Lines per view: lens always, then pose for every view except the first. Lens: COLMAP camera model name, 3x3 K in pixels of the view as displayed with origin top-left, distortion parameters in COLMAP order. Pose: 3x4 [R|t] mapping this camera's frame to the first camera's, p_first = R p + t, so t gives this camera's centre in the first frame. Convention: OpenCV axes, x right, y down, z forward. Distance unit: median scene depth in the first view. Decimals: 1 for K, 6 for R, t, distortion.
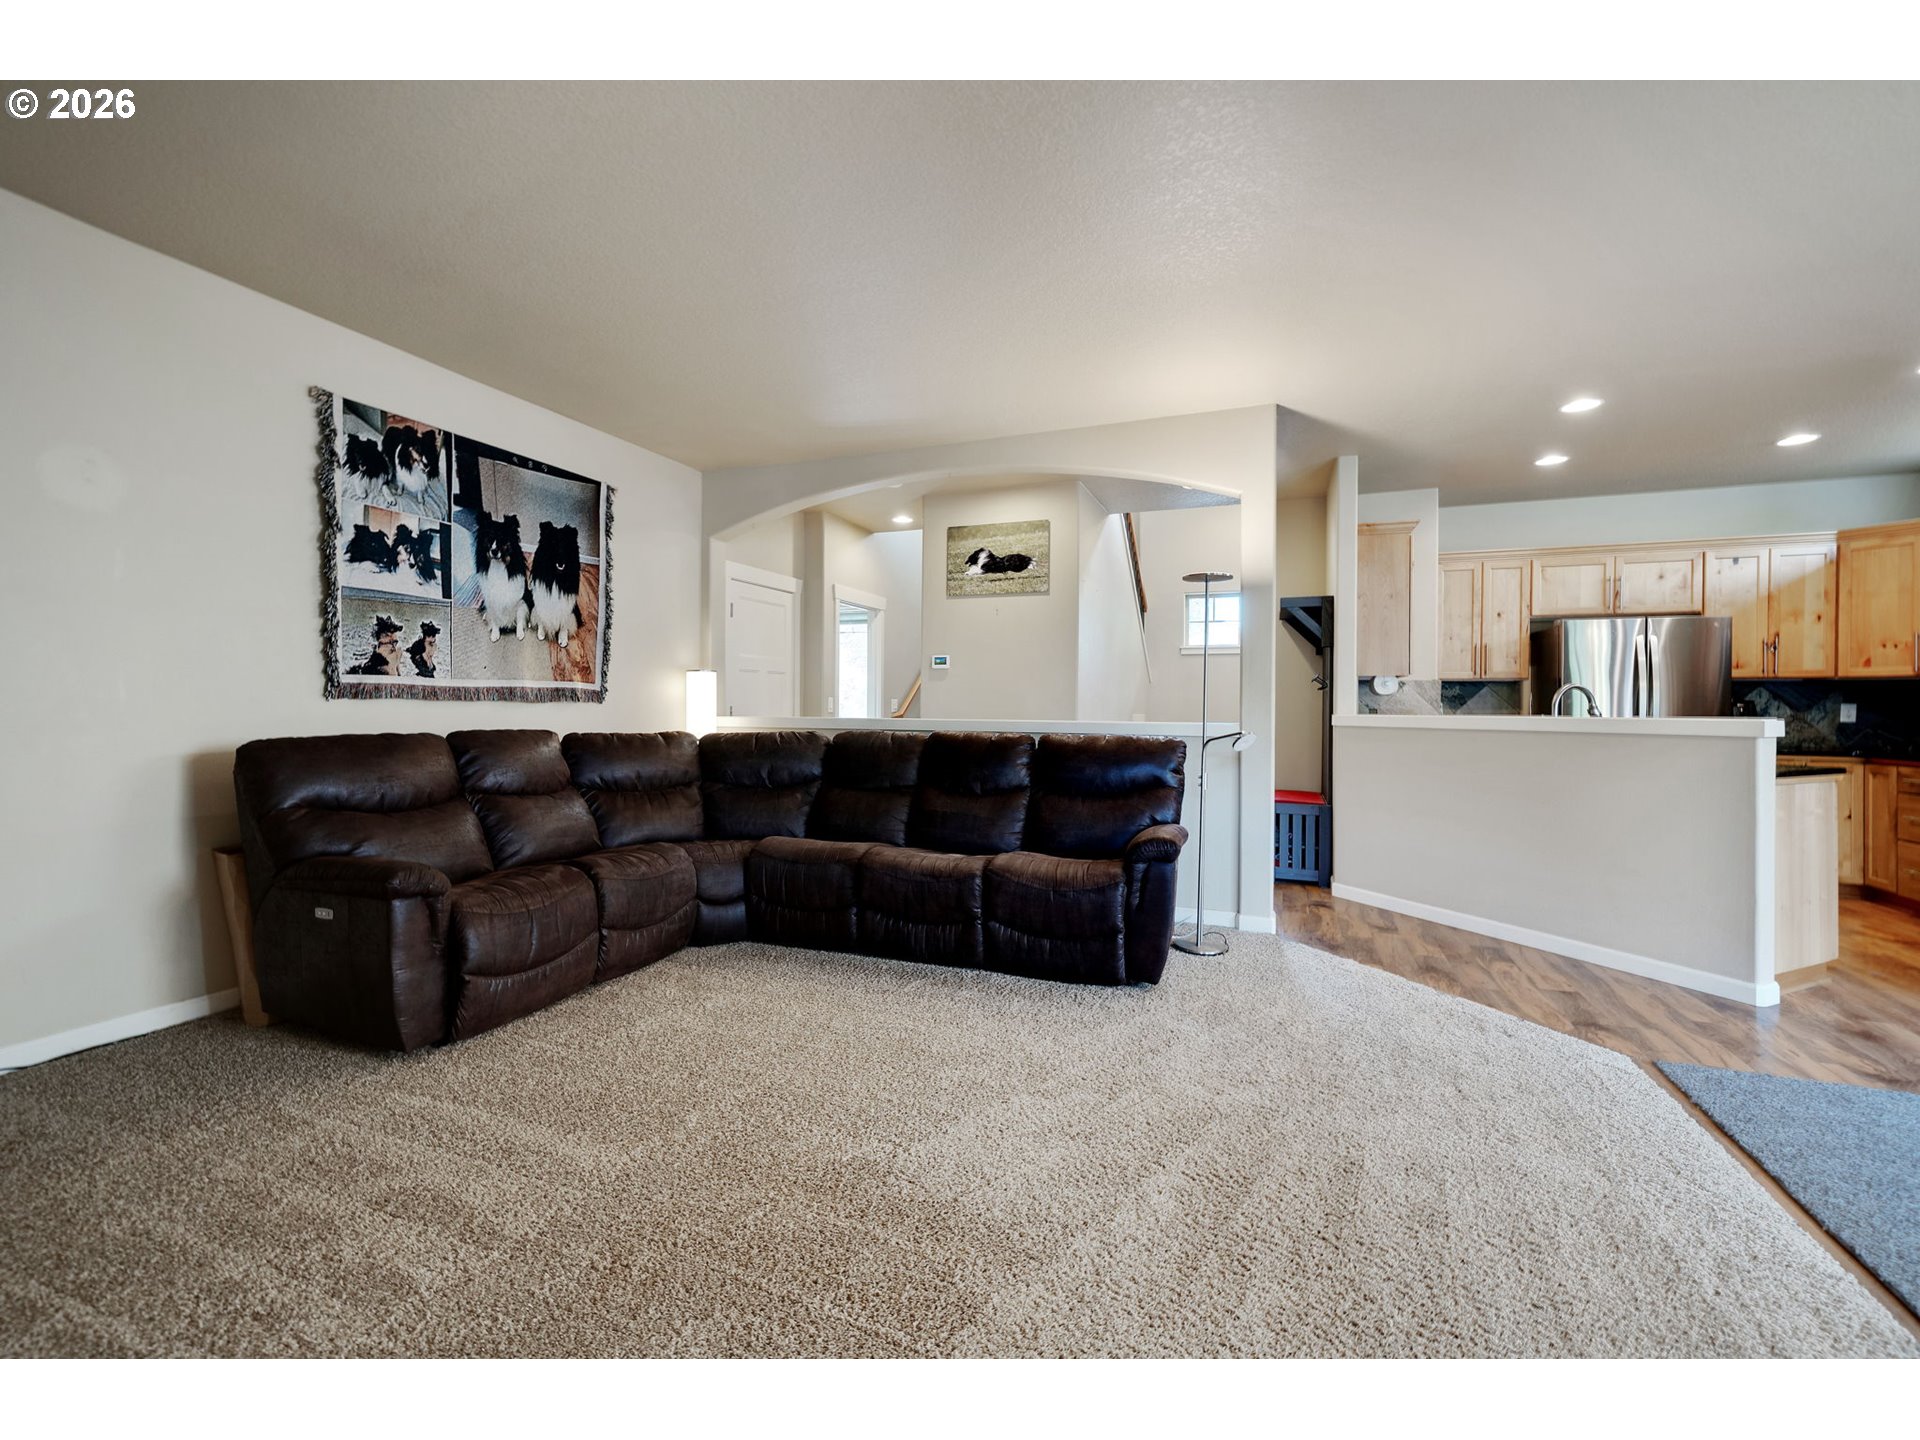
lens RADIAL K [[813.6, 0, 962.2], [0, 813.6, 705.1], [0, 0, 1]] dist [0.003182, 0.000692]
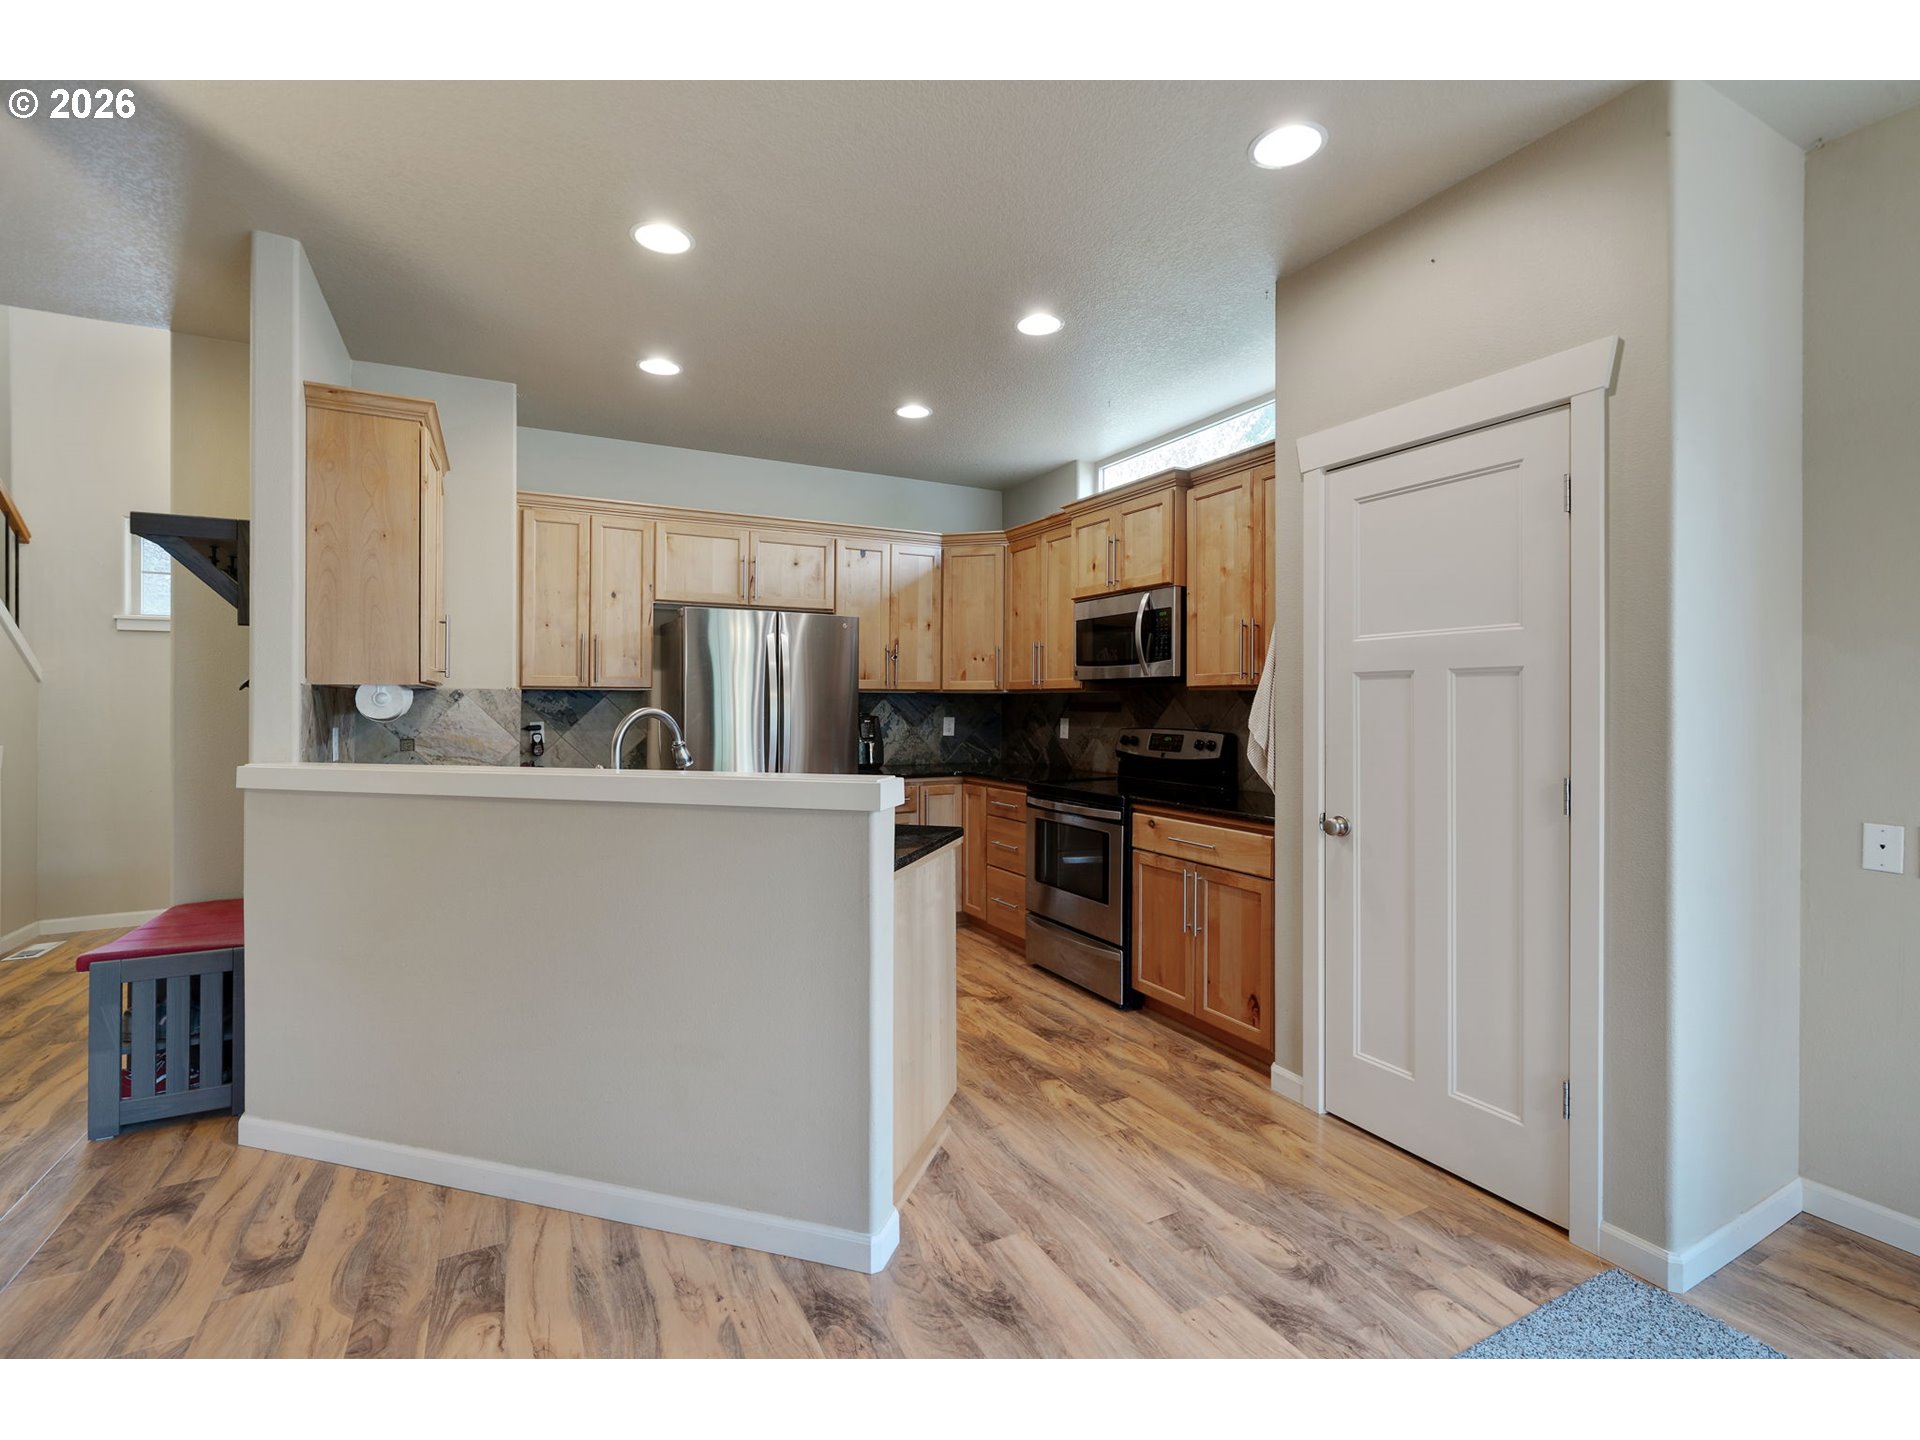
lens RADIAL K [[853.7, 0, 962.3], [0, 853.7, 704.6], [0, 0, 1]] dist [0.001843, 0.000197]
pose [[0.653005, -0.009204, 0.757298, 0.335491], [0.001790, 0.999942, 0.010610, -0.027092], [-0.757351, -0.005572, 0.652984, 0.334384]]
